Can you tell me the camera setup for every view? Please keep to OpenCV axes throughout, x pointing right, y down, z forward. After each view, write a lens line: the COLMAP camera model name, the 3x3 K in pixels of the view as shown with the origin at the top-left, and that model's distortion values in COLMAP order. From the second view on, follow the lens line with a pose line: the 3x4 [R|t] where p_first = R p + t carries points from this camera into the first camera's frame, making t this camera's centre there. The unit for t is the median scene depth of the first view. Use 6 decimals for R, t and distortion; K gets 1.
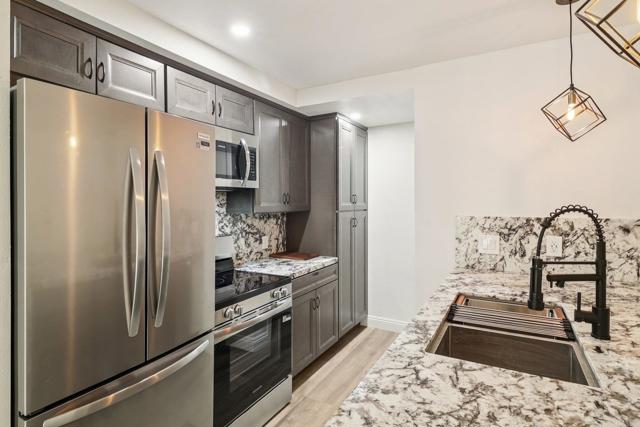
lens RADIAL K [[340.8, 0, 320.7], [0, 340.8, 208.9], [0, 0, 1]] dist [0.002304, -0.011581]
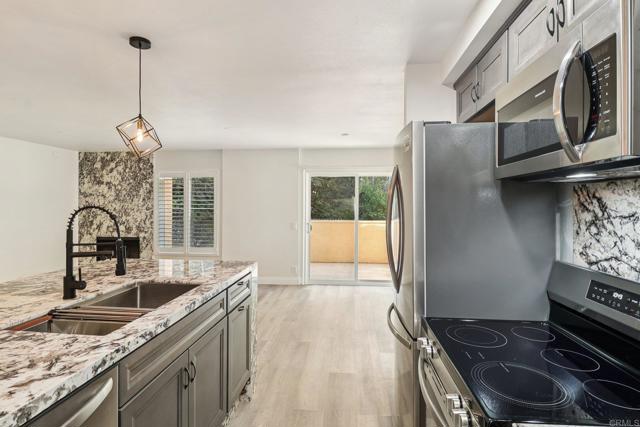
lens RADIAL K [[330.3, 0, 320.5], [0, 330.3, 207.6], [0, 0, 1]] dist [0.002534, -0.009582]
pose [[-0.911142, 0.002919, -0.412083, 0.210235], [-0.008650, 0.999619, 0.026206, -0.020186], [0.412003, 0.027442, -0.910769, 1.281809]]
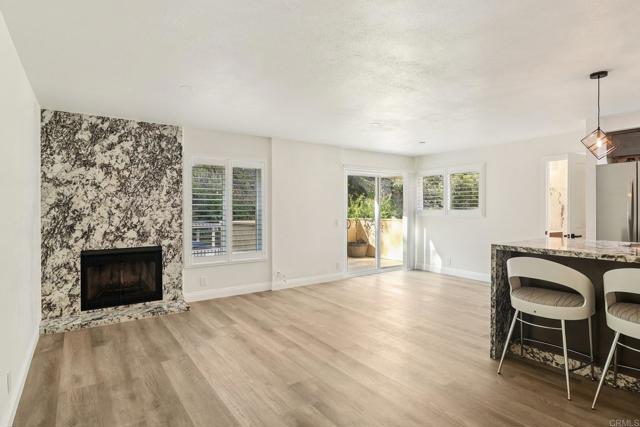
lens RADIAL K [[340.8, 0, 317.5], [0, 340.8, 211.6], [0, 0, 1]] dist [0.002304, -0.011581]
pose [[-0.420984, 0.010813, -0.907004, 1.800221], [-0.014468, 0.999722, 0.018634, 0.055401], [0.906953, 0.020967, -0.420710, -0.096003]]
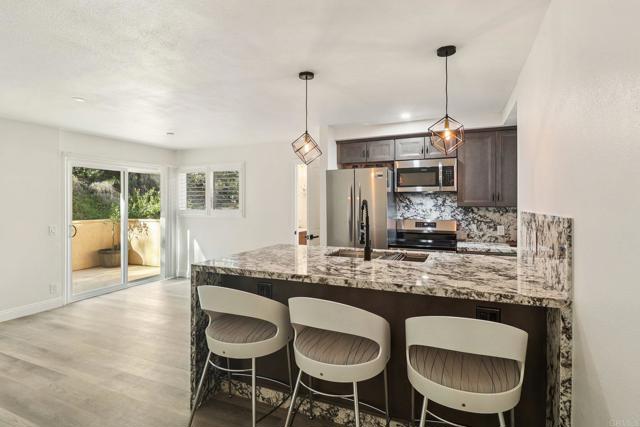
lens RADIAL K [[330.3, 0, 317.9], [0, 330.3, 202.3], [0, 0, 1]] dist [0.002534, -0.009582]
pose [[0.120449, 0.002378, -0.992717, 1.389449], [-0.016310, 0.999867, 0.000416, 0.002922], [0.992586, 0.016141, 0.120472, 0.206521]]
